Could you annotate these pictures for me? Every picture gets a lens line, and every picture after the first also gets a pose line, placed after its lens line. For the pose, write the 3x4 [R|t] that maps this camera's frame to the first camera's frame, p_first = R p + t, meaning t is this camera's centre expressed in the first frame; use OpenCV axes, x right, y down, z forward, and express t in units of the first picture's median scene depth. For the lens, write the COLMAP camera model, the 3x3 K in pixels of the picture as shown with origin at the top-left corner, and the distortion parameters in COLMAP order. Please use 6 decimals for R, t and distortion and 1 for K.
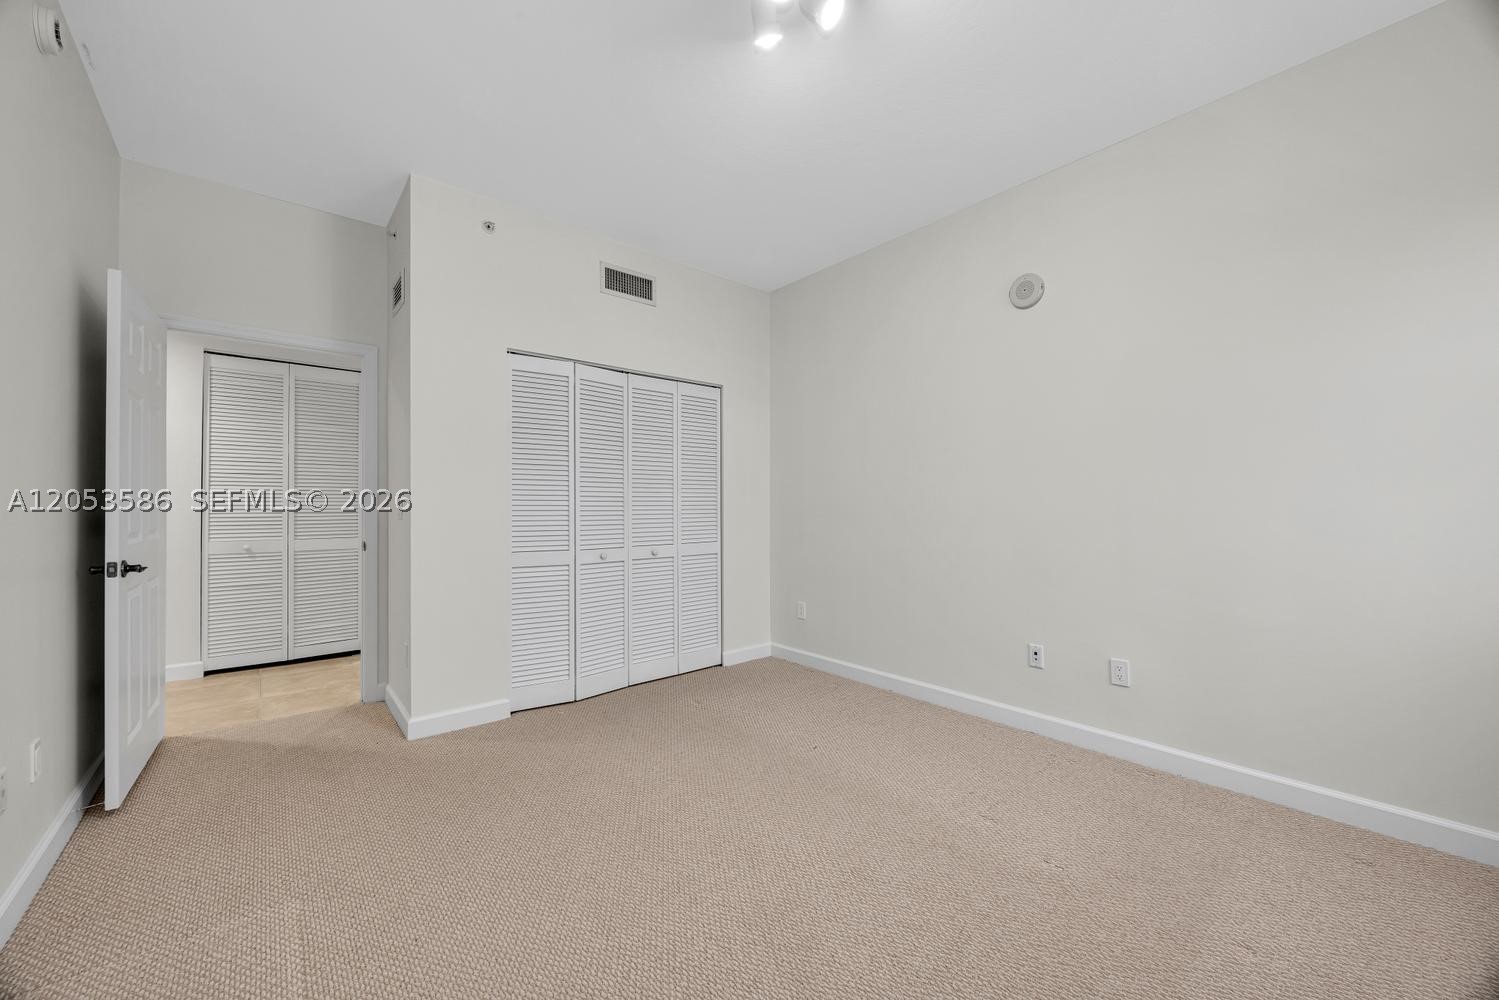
lens RADIAL K [[577.1, 0, 748.9], [0, 577.1, 507.8], [0, 0, 1]] dist [0.000063, 0.000051]
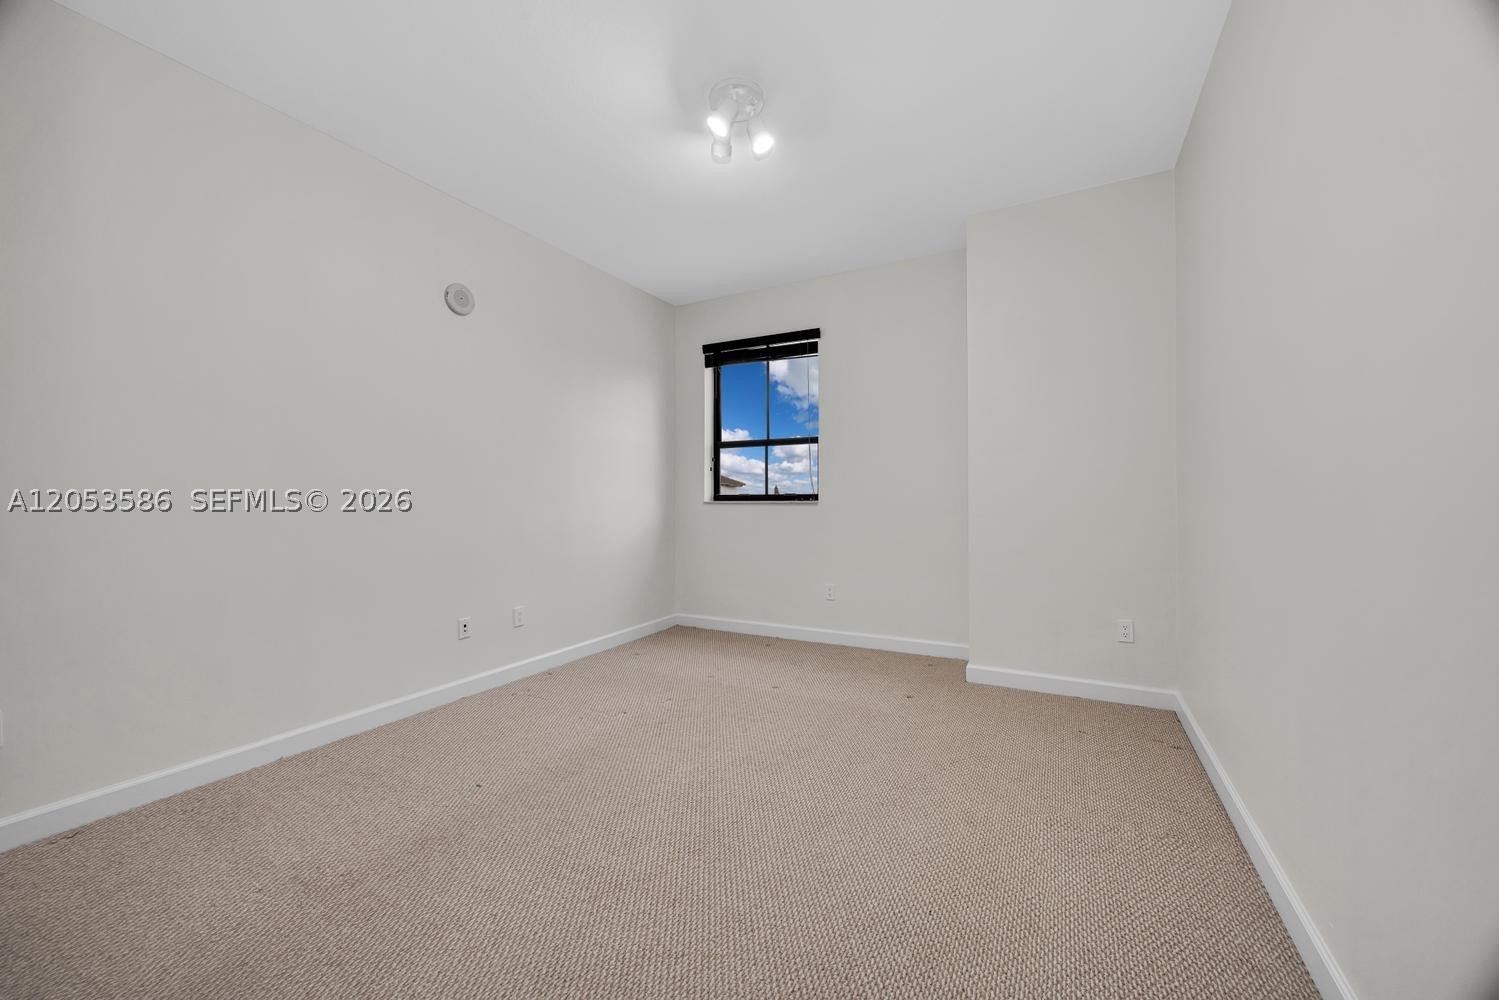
lens RADIAL K [[577.1, 0, 748.9], [0, 577.1, 507.8], [0, 0, 1]] dist [0.000063, 0.000051]
pose [[-0.381915, -0.013197, 0.924103, -0.832519], [-0.000631, 0.999902, 0.014019, 0.006354], [-0.924197, 0.004771, -0.381886, 1.013336]]
